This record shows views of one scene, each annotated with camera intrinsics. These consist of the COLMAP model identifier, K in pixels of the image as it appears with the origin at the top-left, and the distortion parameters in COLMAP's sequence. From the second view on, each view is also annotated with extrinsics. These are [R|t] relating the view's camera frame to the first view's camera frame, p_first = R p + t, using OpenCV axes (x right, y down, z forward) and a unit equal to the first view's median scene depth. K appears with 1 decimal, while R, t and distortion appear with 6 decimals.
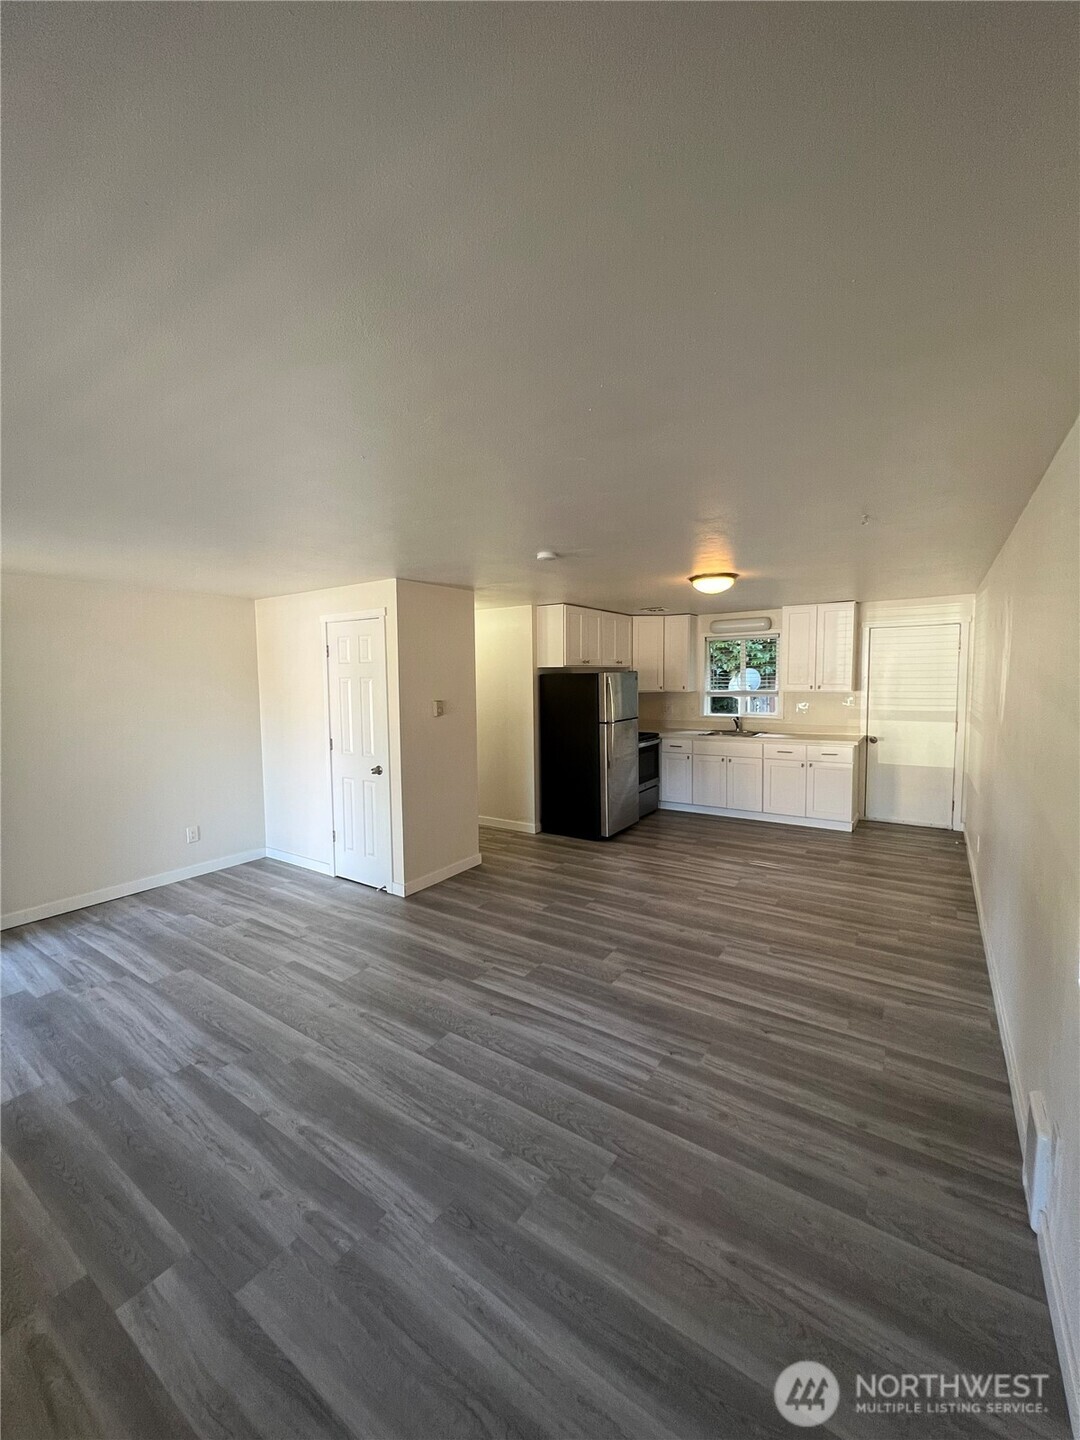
lens RADIAL K [[575.7, 0, 537.6], [0, 575.7, 722.7], [0, 0, 1]] dist [-0.000944, 0.000452]
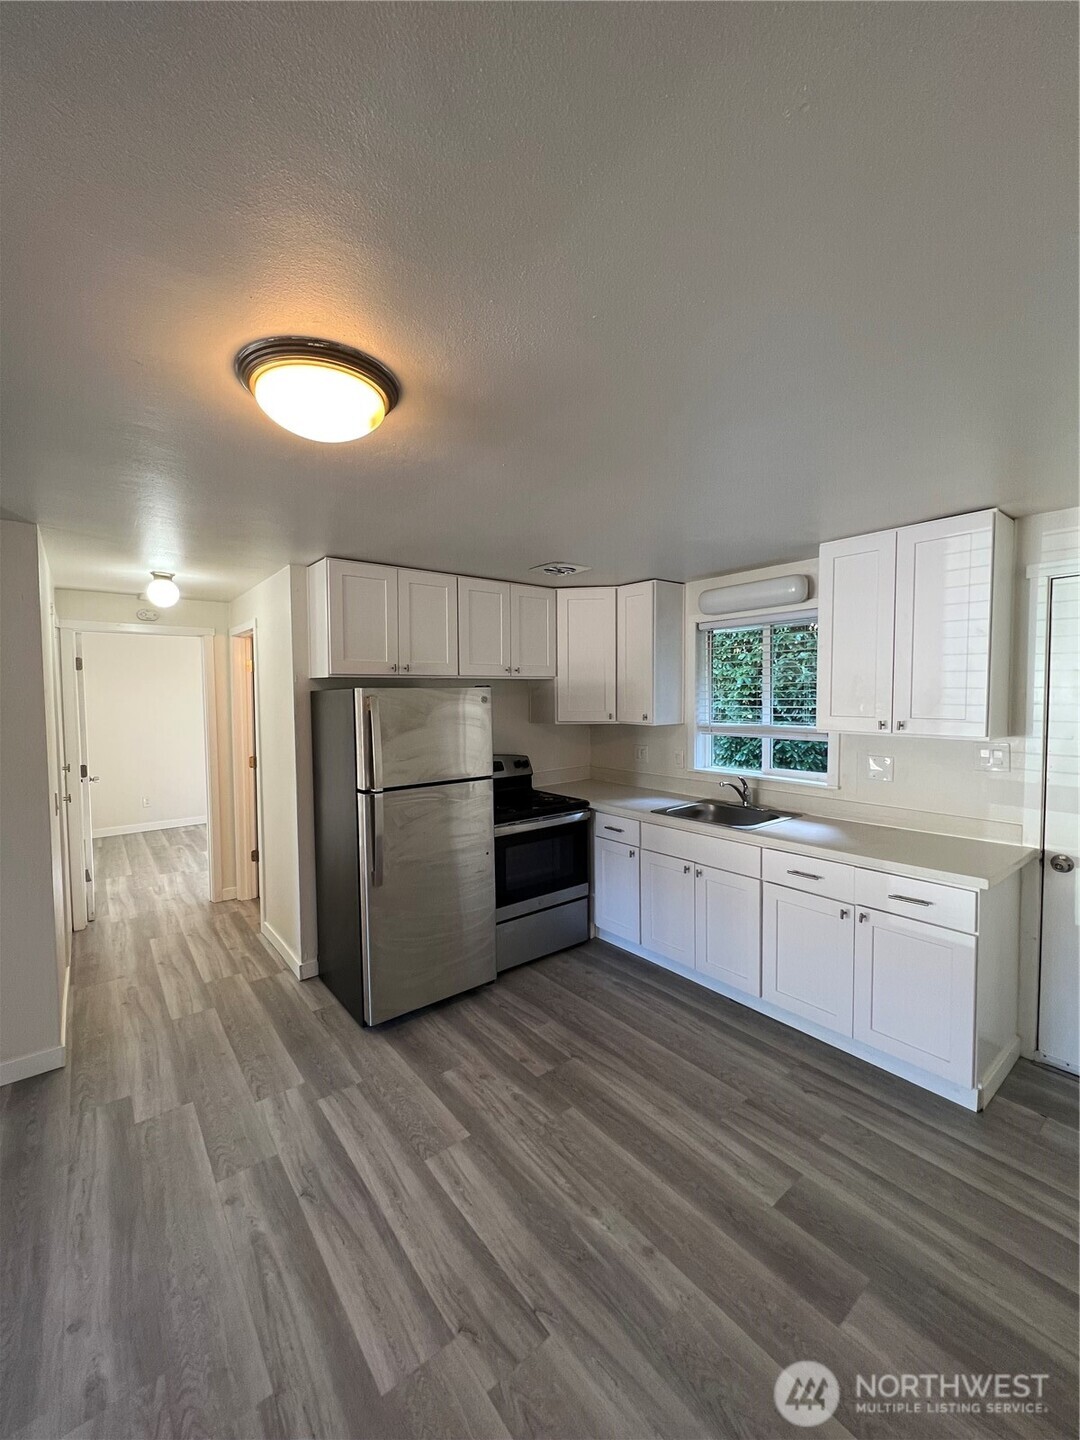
lens RADIAL K [[579.5, 0, 533.4], [0, 579.5, 721.9], [0, 0, 1]] dist [0.000501, 0.000330]
pose [[0.955348, 0.022118, -0.294654, 0.585761], [-0.031635, 0.999119, -0.027570, -0.071988], [0.293785, 0.035661, 0.955206, 0.850072]]
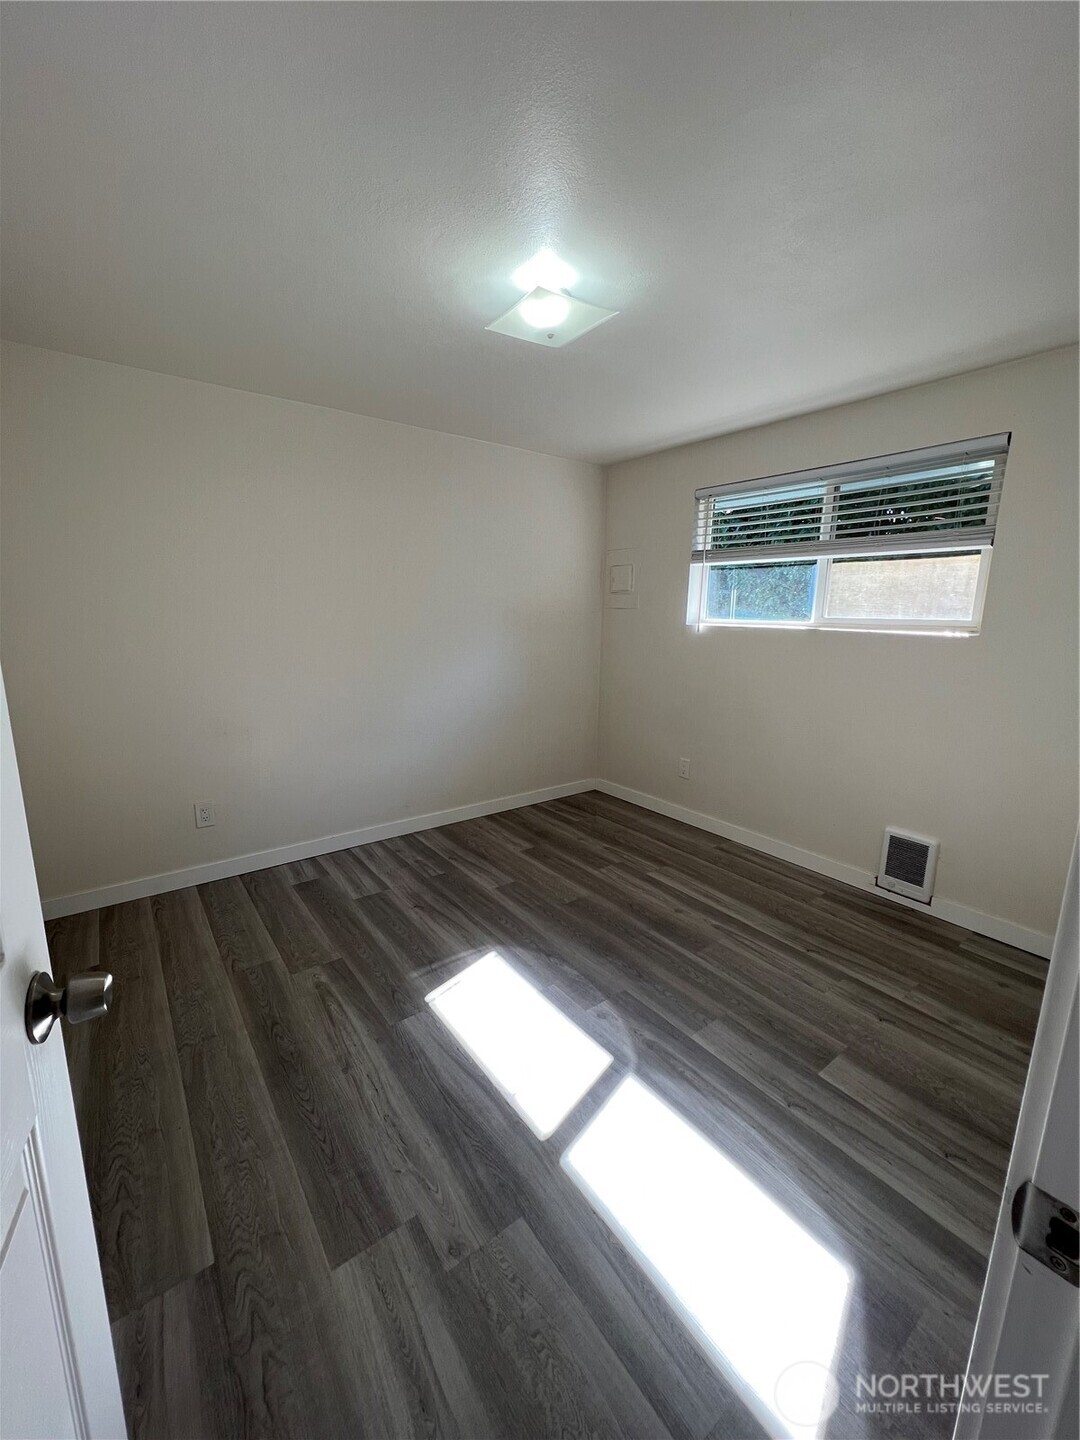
lens RADIAL K [[579.5, 0, 536.5], [0, 579.5, 723.6], [0, 0, 1]] dist [0.000501, 0.000330]
pose [[0.949687, 0.086781, -0.300938, -0.507617], [-0.052065, 0.991221, 0.121531, -0.062598], [0.308842, -0.099748, 0.945868, 1.698478]]
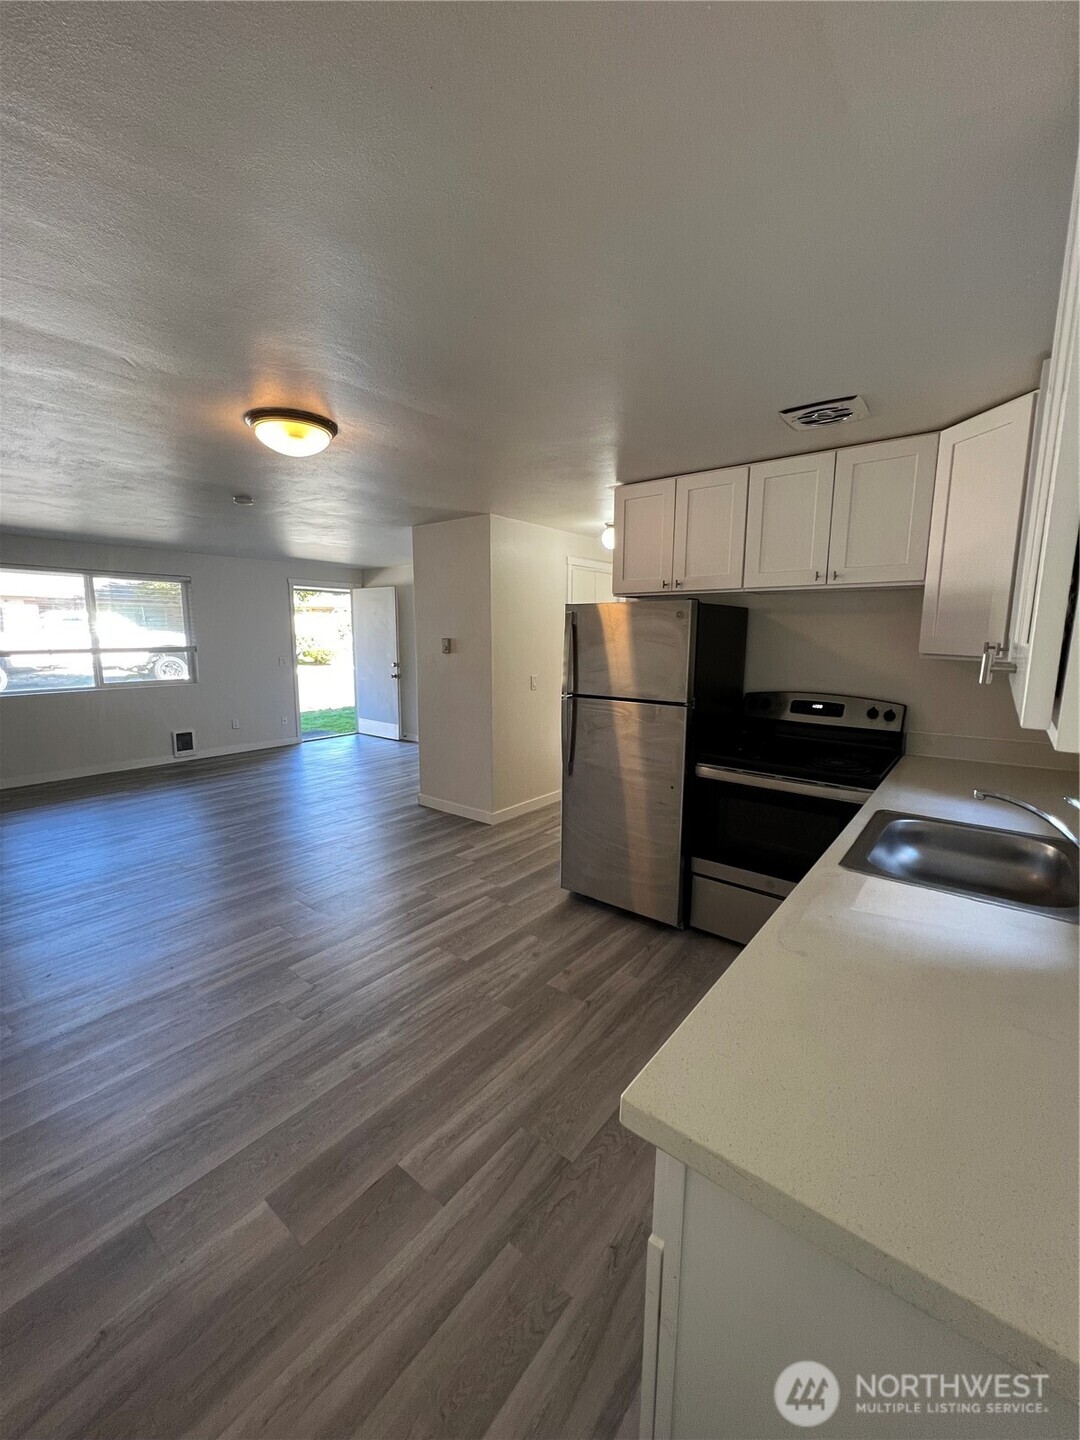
lens RADIAL K [[575.7, 0, 538.3], [0, 575.7, 723.1], [0, 0, 1]] dist [-0.000944, 0.000452]
pose [[-0.068501, 0.177446, -0.981744, 1.012411], [-0.085998, 0.979342, 0.183013, -0.108926], [0.993938, 0.096964, -0.051826, 1.489344]]
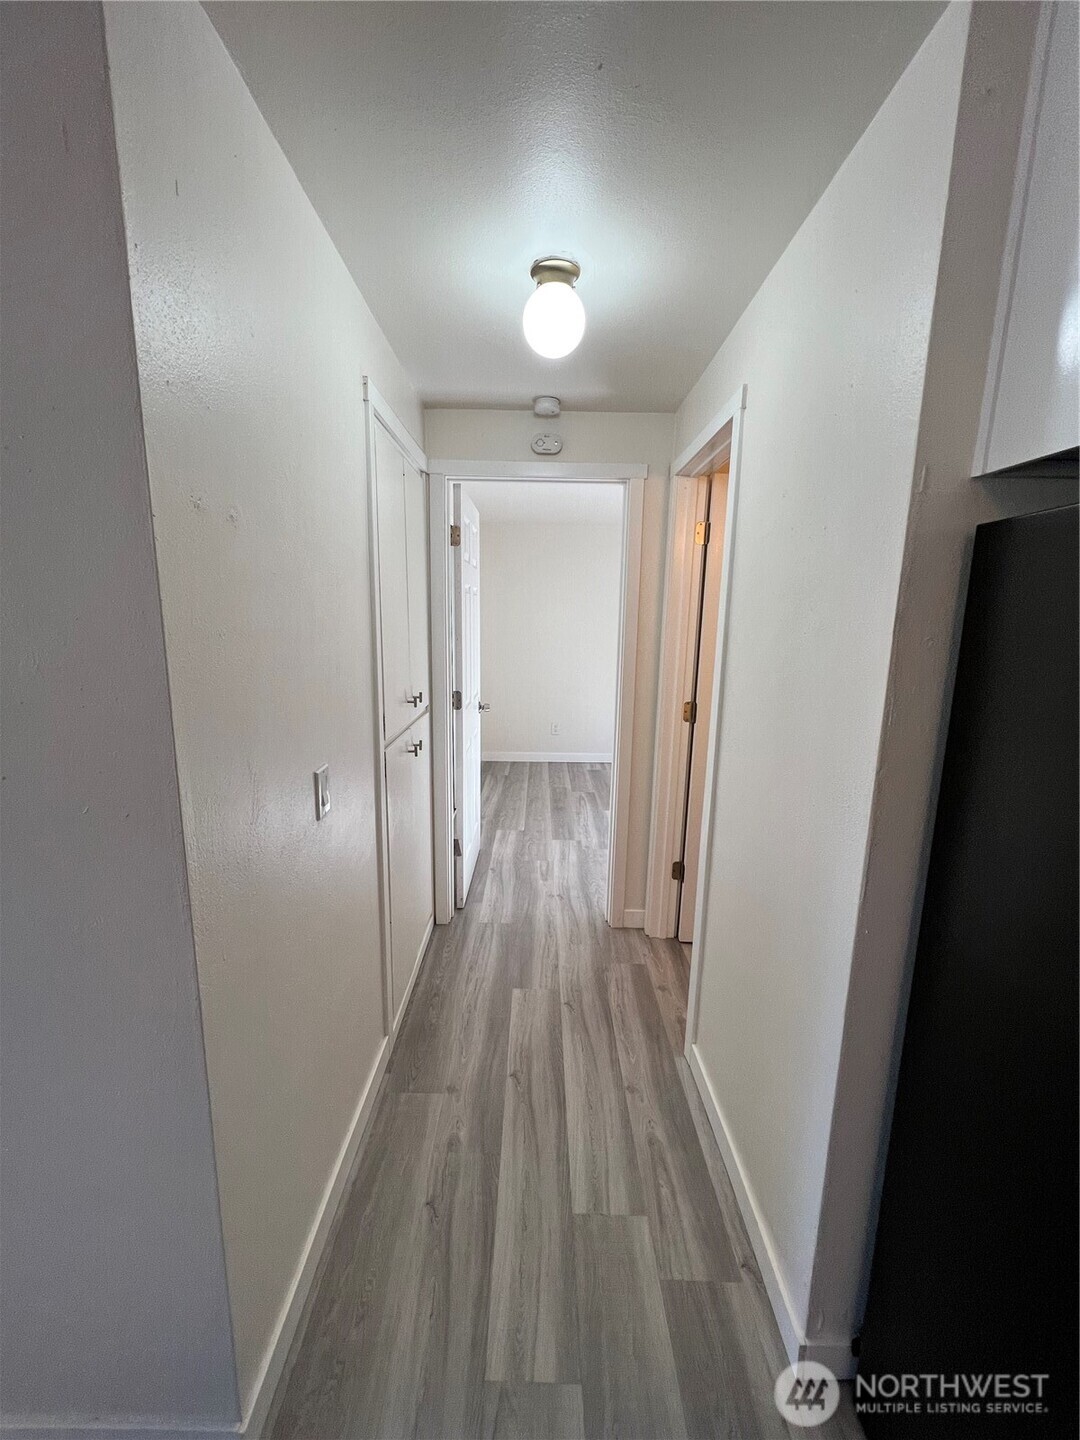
lens RADIAL K [[579.5, 0, 537.4], [0, 579.5, 723.0], [0, 0, 1]] dist [0.000501, 0.000330]
pose [[0.571178, 0.175320, -0.801884, 0.102207], [-0.094086, 0.984468, 0.148222, -0.073313], [0.815416, -0.009215, 0.578802, 1.312892]]
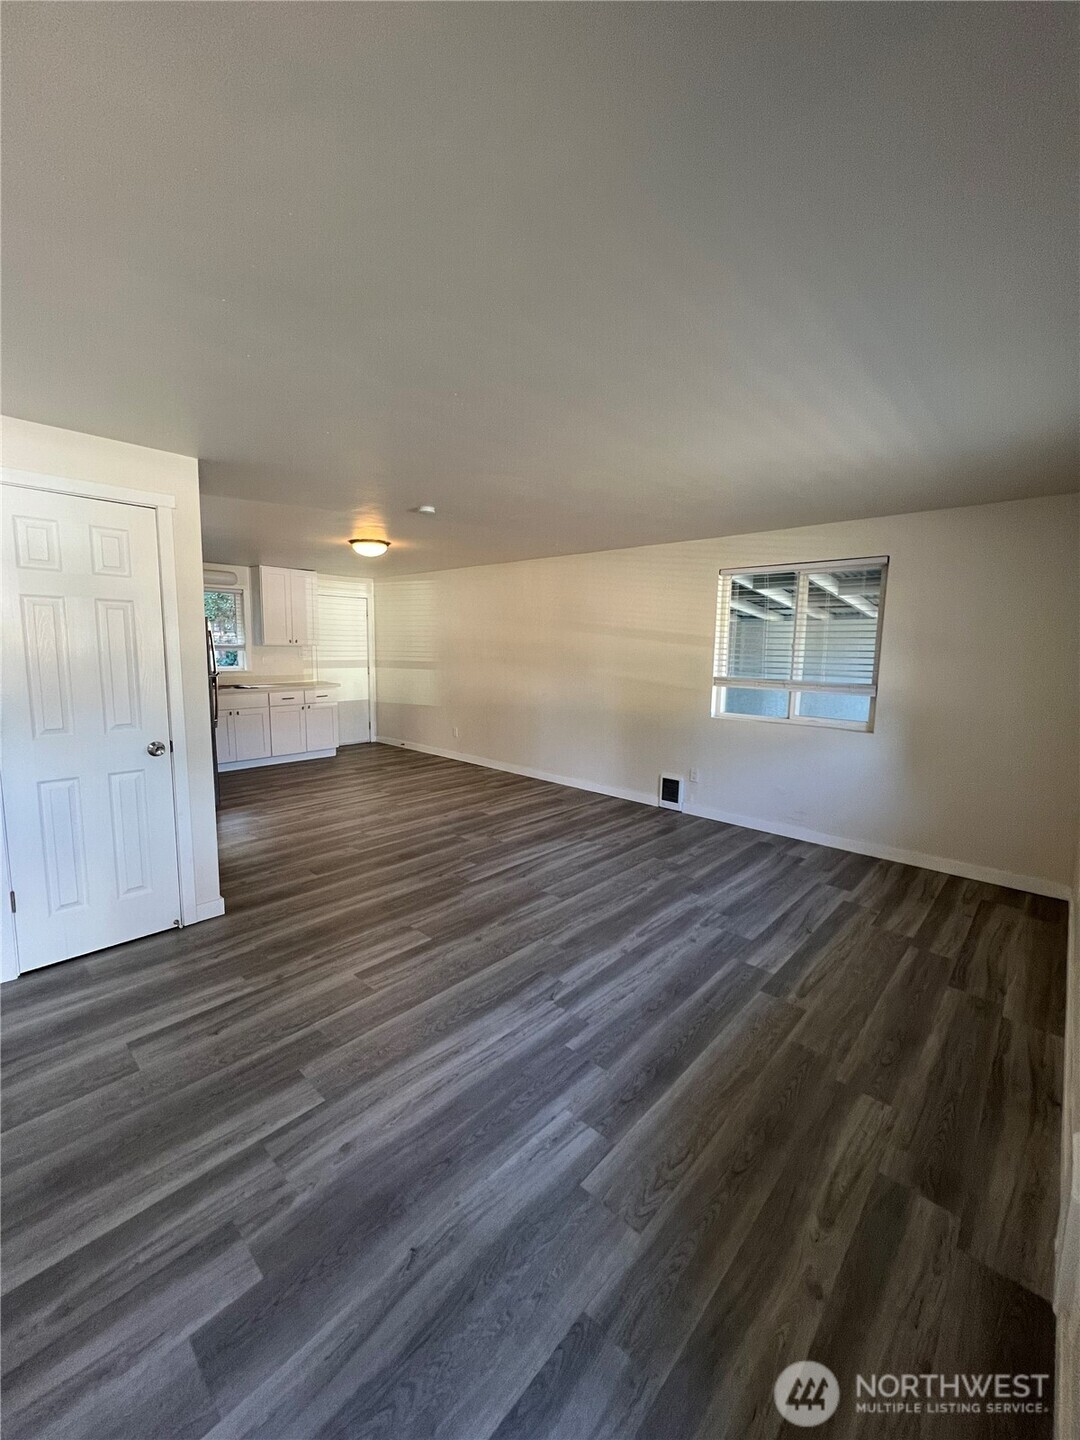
lens RADIAL K [[575.7, 0, 534.6], [0, 575.7, 722.1], [0, 0, 1]] dist [-0.000944, 0.000452]
pose [[0.146826, -0.114294, 0.982537, -0.995560], [0.065877, 0.992227, 0.105577, 0.015616], [-0.986966, 0.049225, 0.153214, 0.571050]]
